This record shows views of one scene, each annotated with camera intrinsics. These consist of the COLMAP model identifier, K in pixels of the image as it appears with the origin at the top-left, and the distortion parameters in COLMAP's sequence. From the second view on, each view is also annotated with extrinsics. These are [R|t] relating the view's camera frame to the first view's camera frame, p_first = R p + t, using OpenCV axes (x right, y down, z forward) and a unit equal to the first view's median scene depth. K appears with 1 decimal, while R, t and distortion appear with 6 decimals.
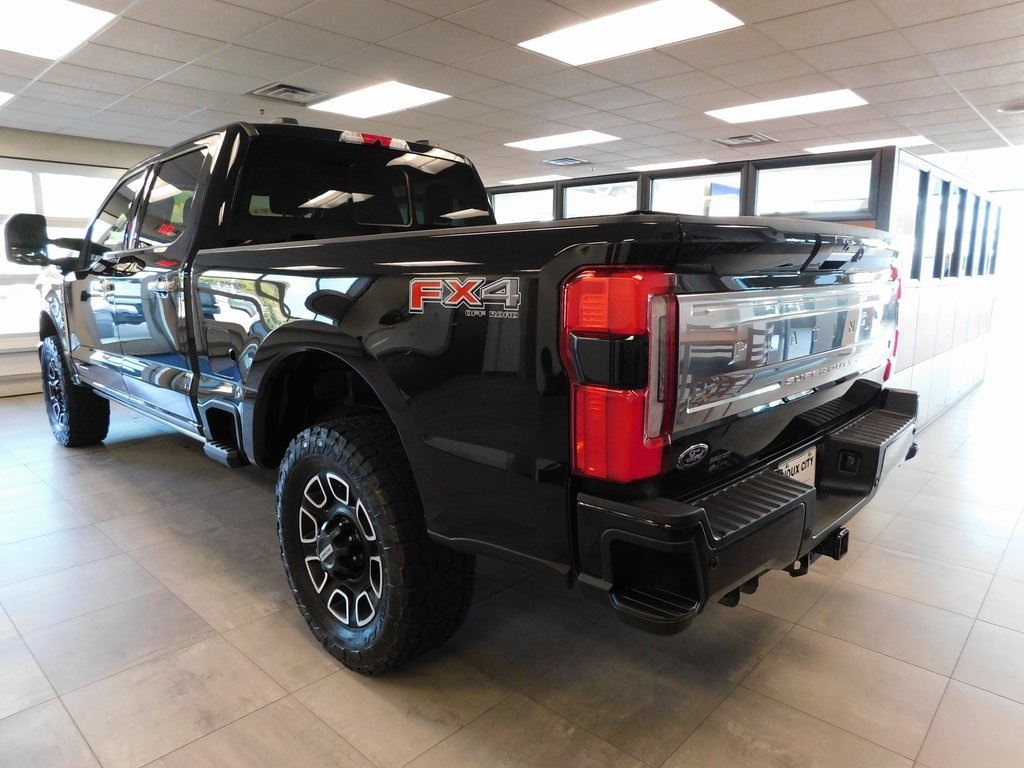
lens RADIAL K [[679.7, 0, 506.3], [0, 679.7, 395.0], [0, 0, 1]] dist [-0.039837, 0.015780]
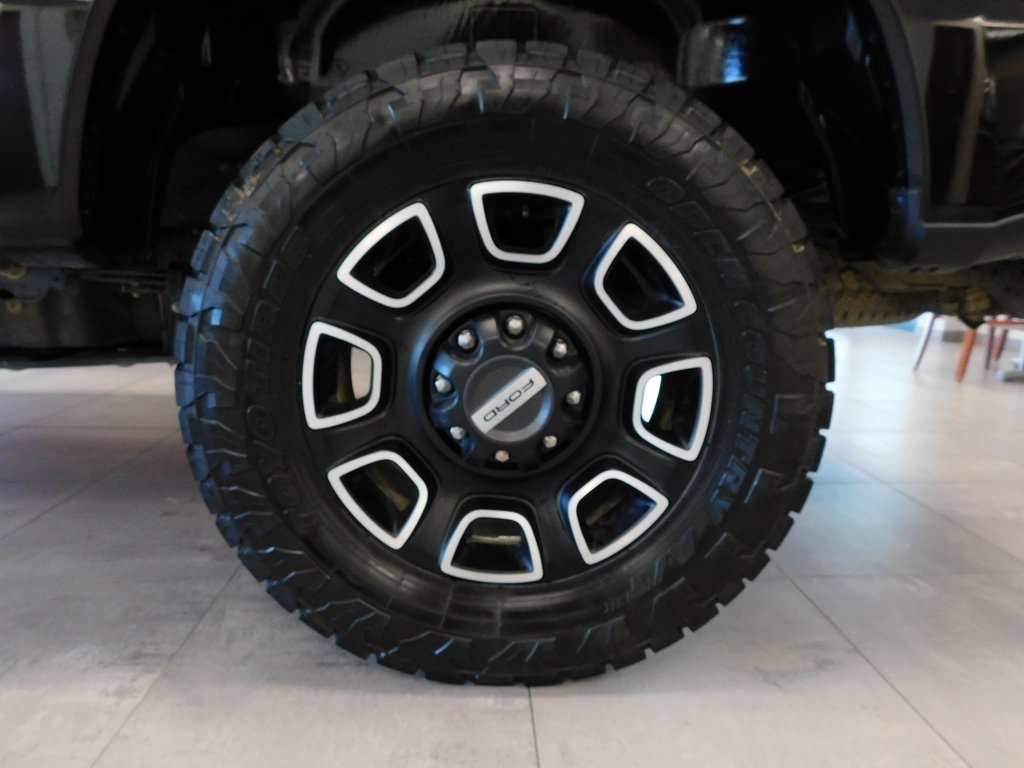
lens RADIAL K [[679.7, 0, 500.1], [0, 679.7, 408.9], [0, 0, 1]] dist [-0.039837, 0.015780]
pose [[0.682364, -0.143804, 0.716728, -0.532872], [0.120017, 0.989194, 0.084208, 0.207259], [-0.721093, 0.028558, 0.692250, 0.753767]]
